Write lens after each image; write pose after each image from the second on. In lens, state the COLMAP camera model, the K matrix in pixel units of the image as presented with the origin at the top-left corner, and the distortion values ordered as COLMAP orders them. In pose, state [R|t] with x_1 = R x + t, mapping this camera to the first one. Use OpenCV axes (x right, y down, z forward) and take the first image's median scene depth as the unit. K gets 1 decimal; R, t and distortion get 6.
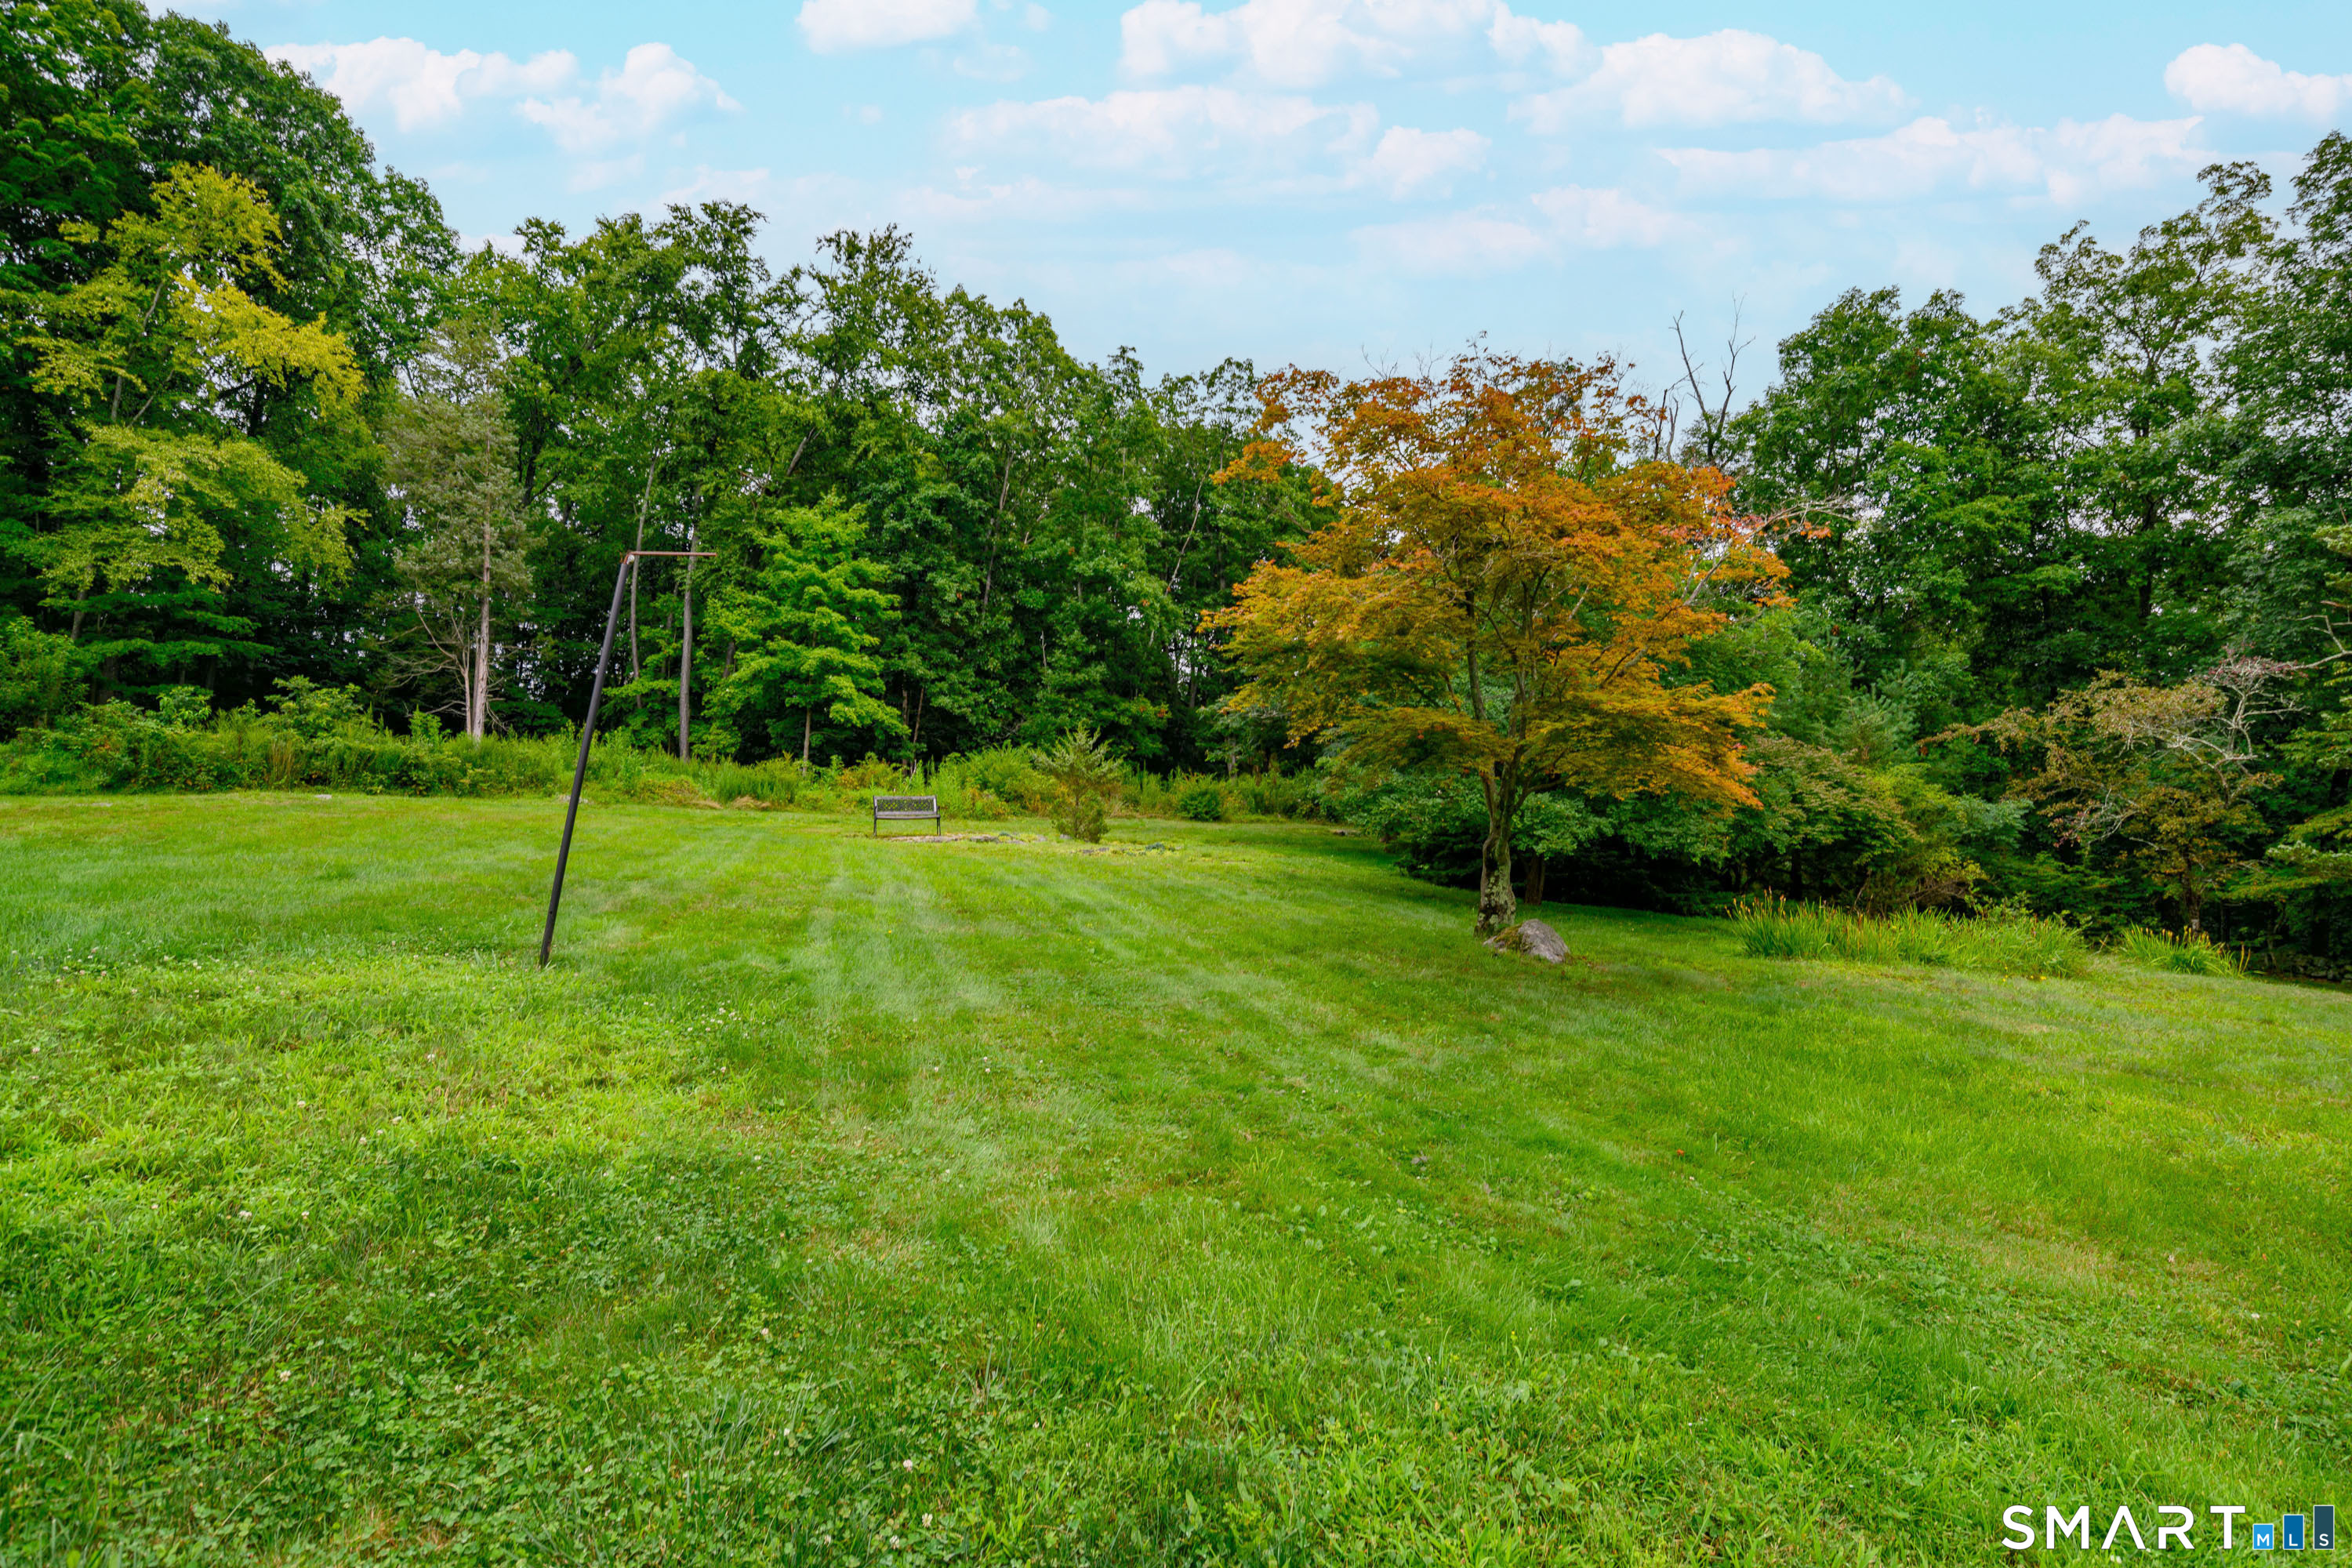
lens RADIAL K [[1193.6, 0, 1162.7], [0, 1193.6, 773.1], [0, 0, 1]] dist [-0.002313, 0.000934]
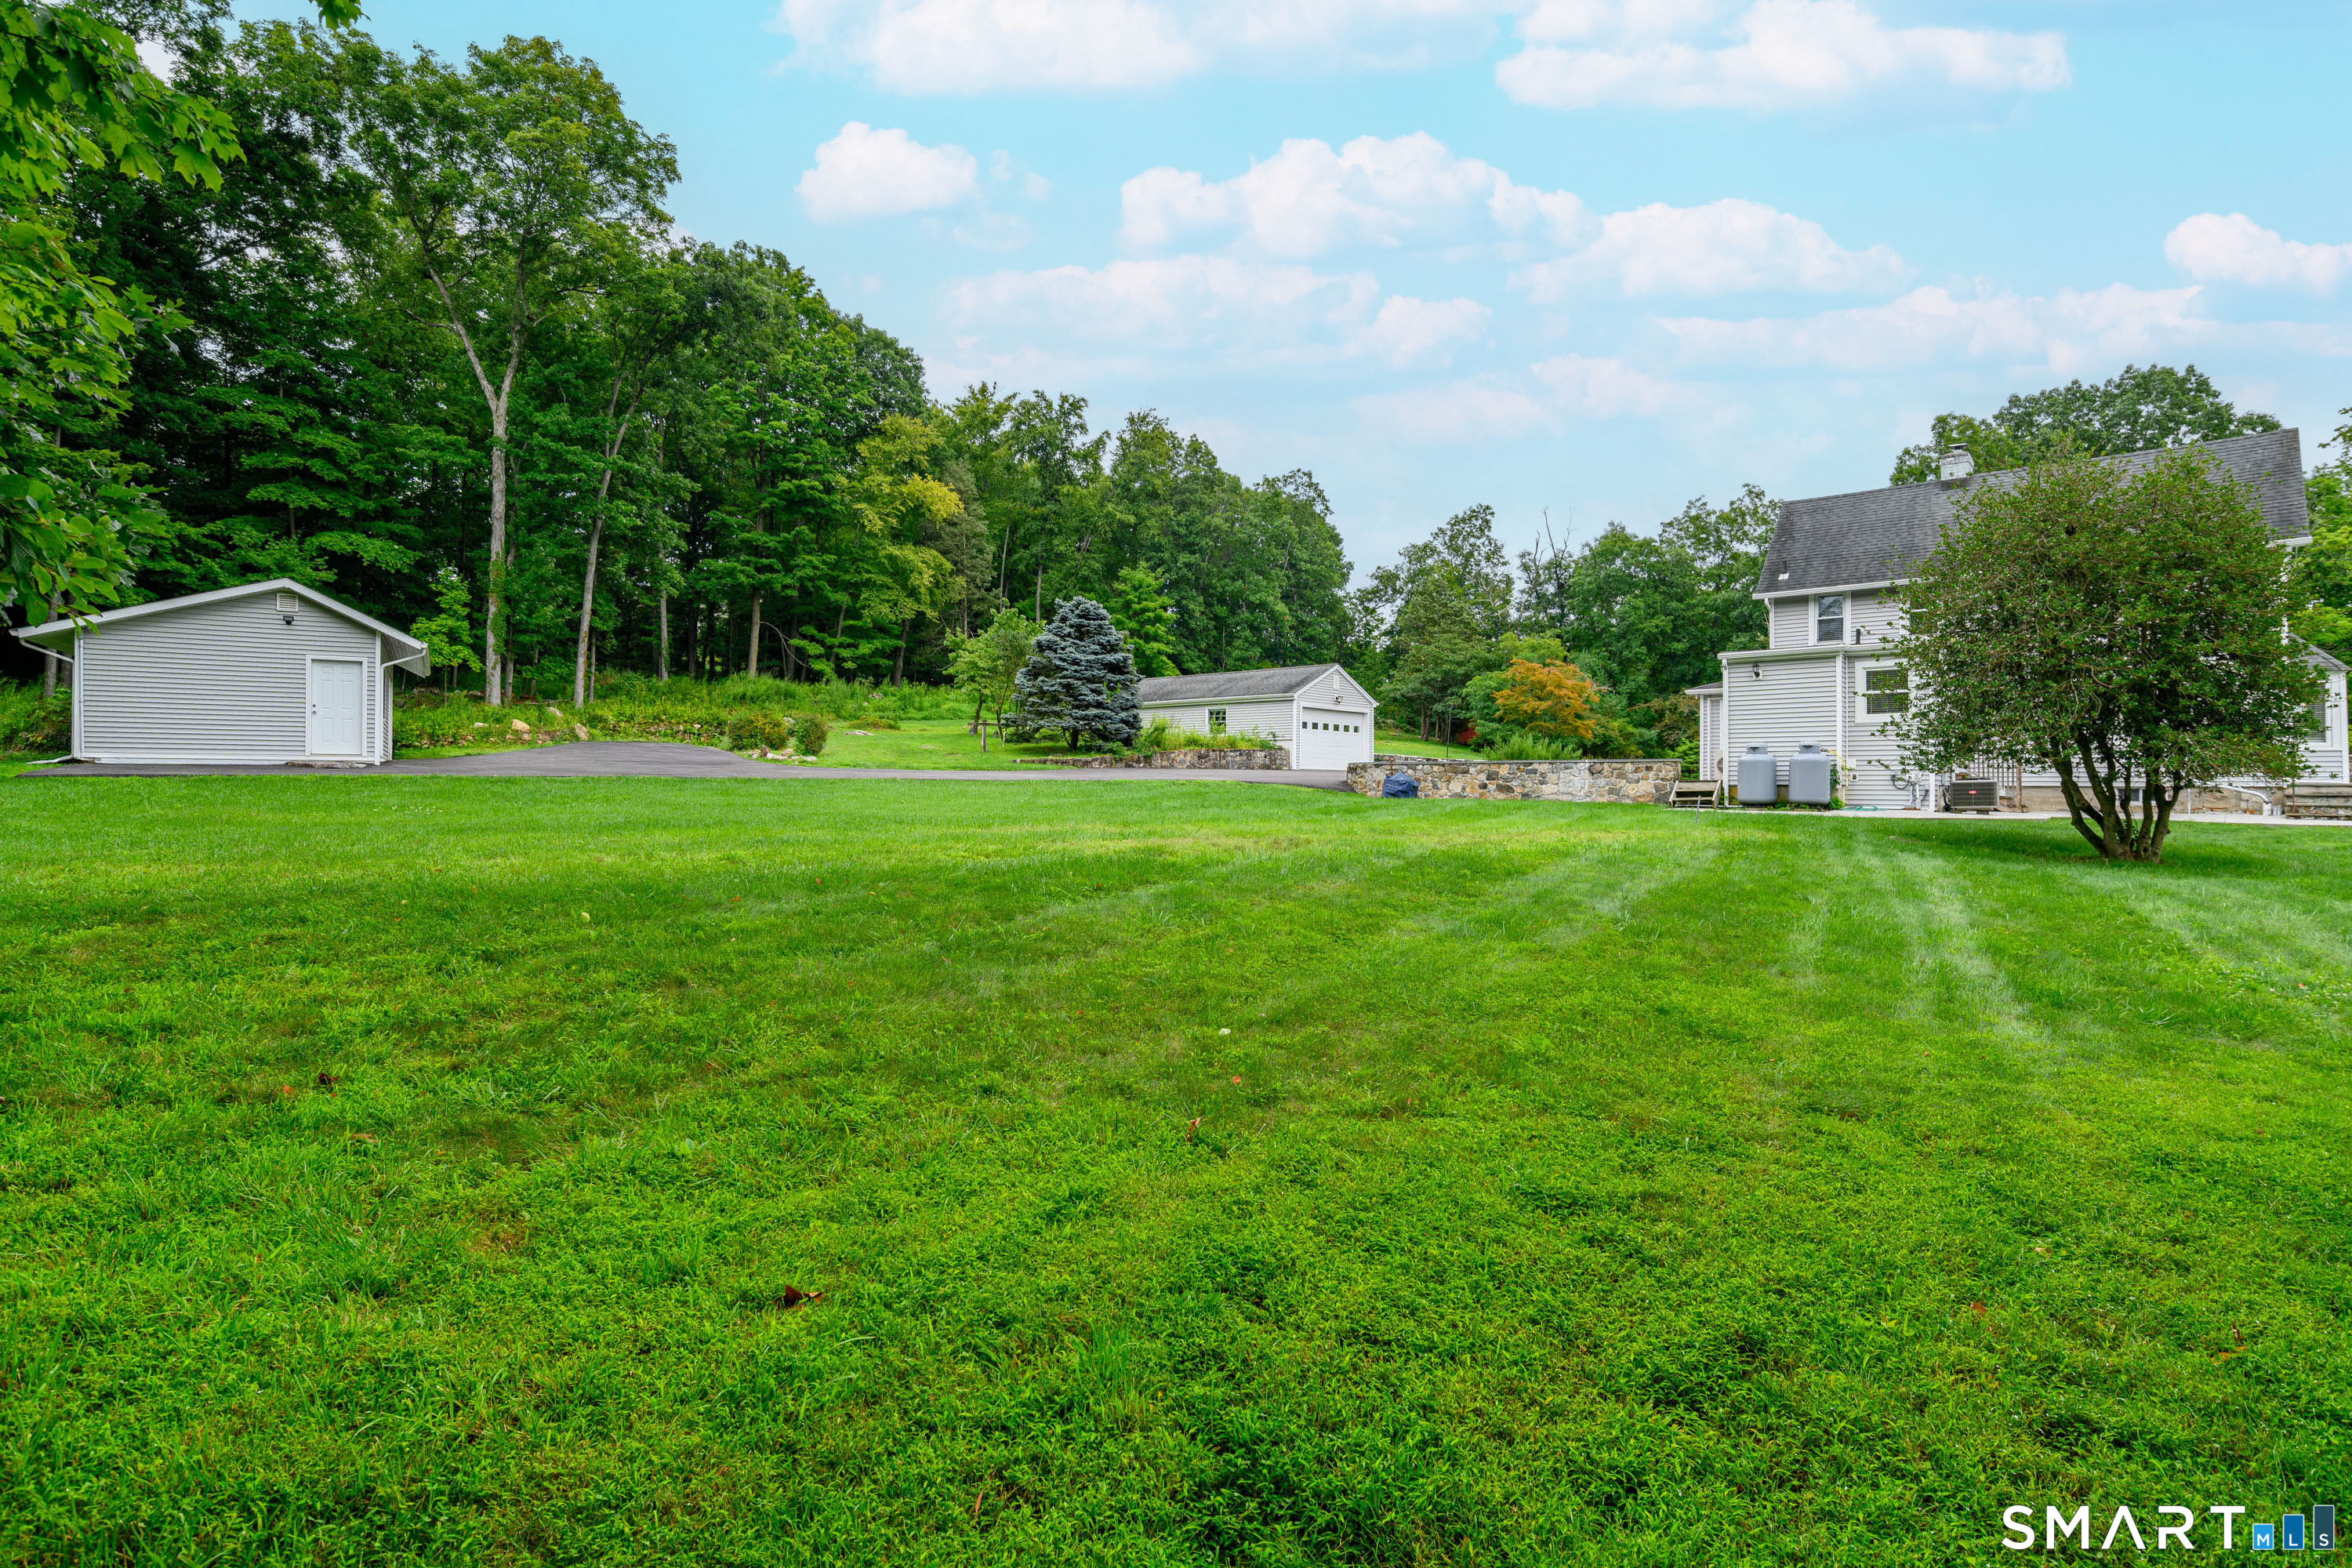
lens RADIAL K [[1193.6, 0, 1168.2], [0, 1193.6, 784.1], [0, 0, 1]] dist [-0.002313, 0.000934]
pose [[0.984669, 0.004357, 0.174380, -0.548226], [-0.022373, 0.994585, 0.101486, -0.063629], [-0.172993, -0.103831, 0.979435, -0.940543]]
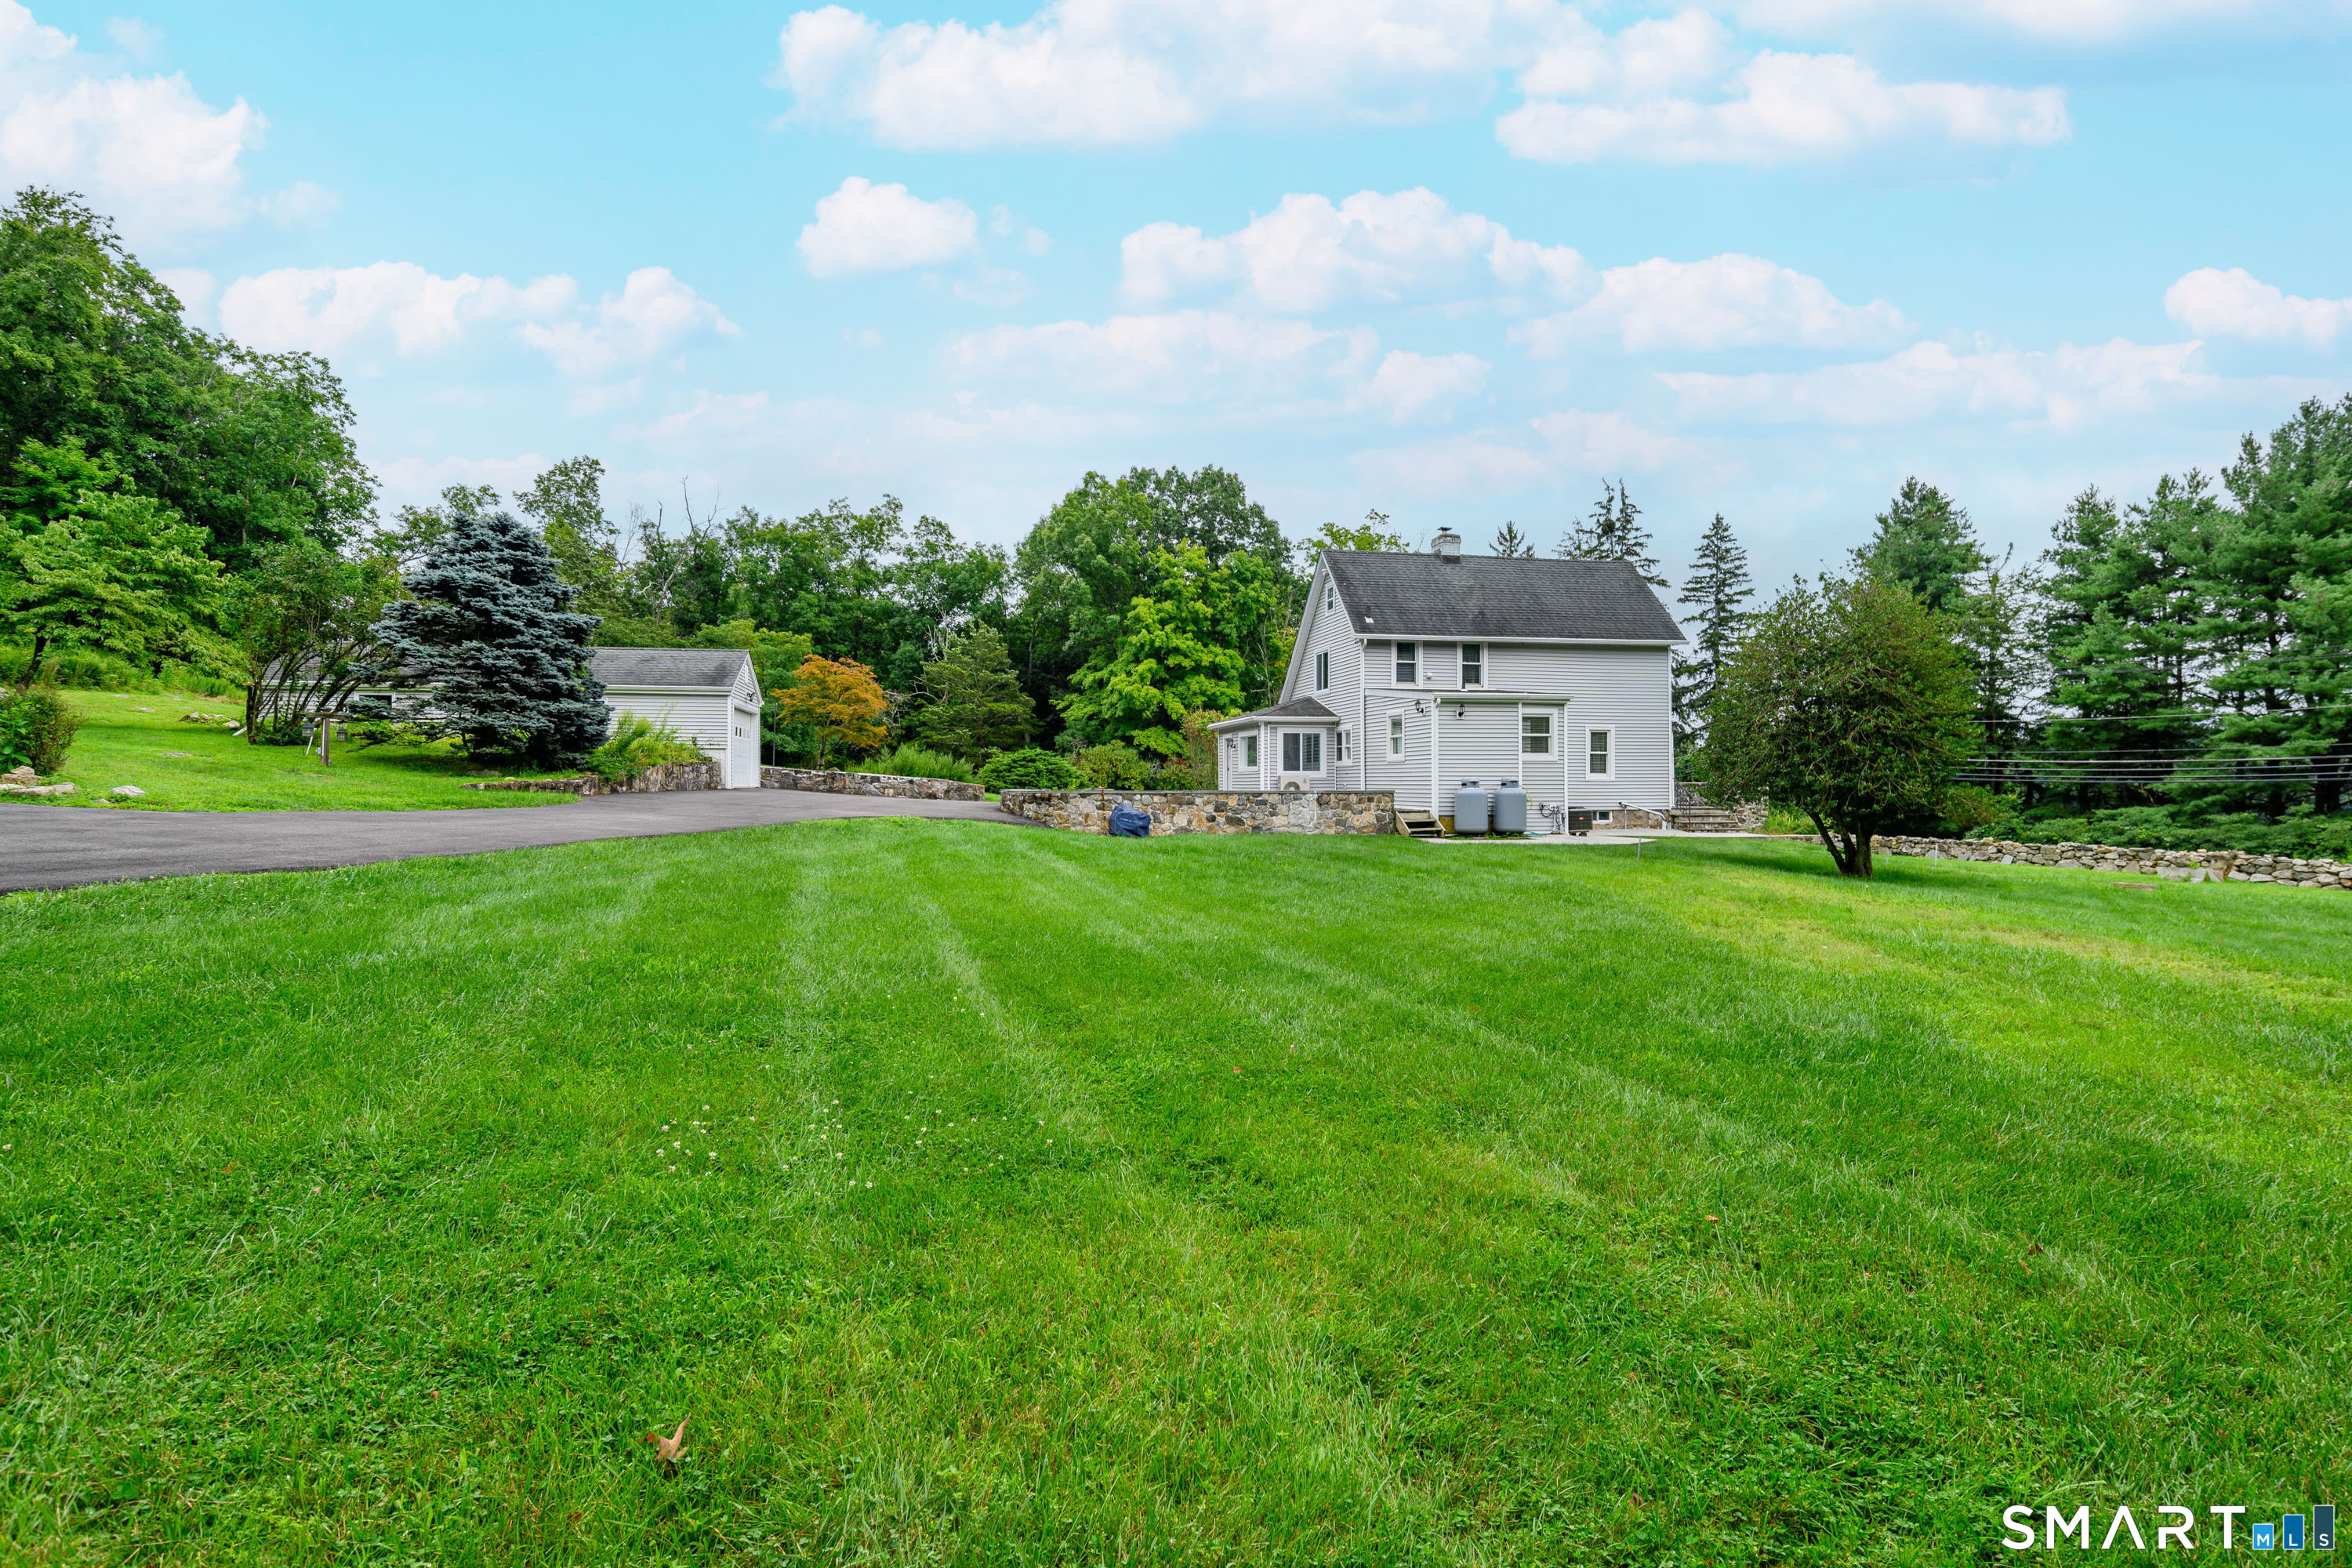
lens RADIAL K [[1193.6, 0, 1170.7], [0, 1193.6, 782.4], [0, 0, 1]] dist [-0.002313, 0.000934]
pose [[0.461156, -0.000929, 0.887319, -0.797568], [-0.095128, 0.994184, 0.050480, -0.045379], [-0.882205, -0.107688, 0.458386, -0.575430]]
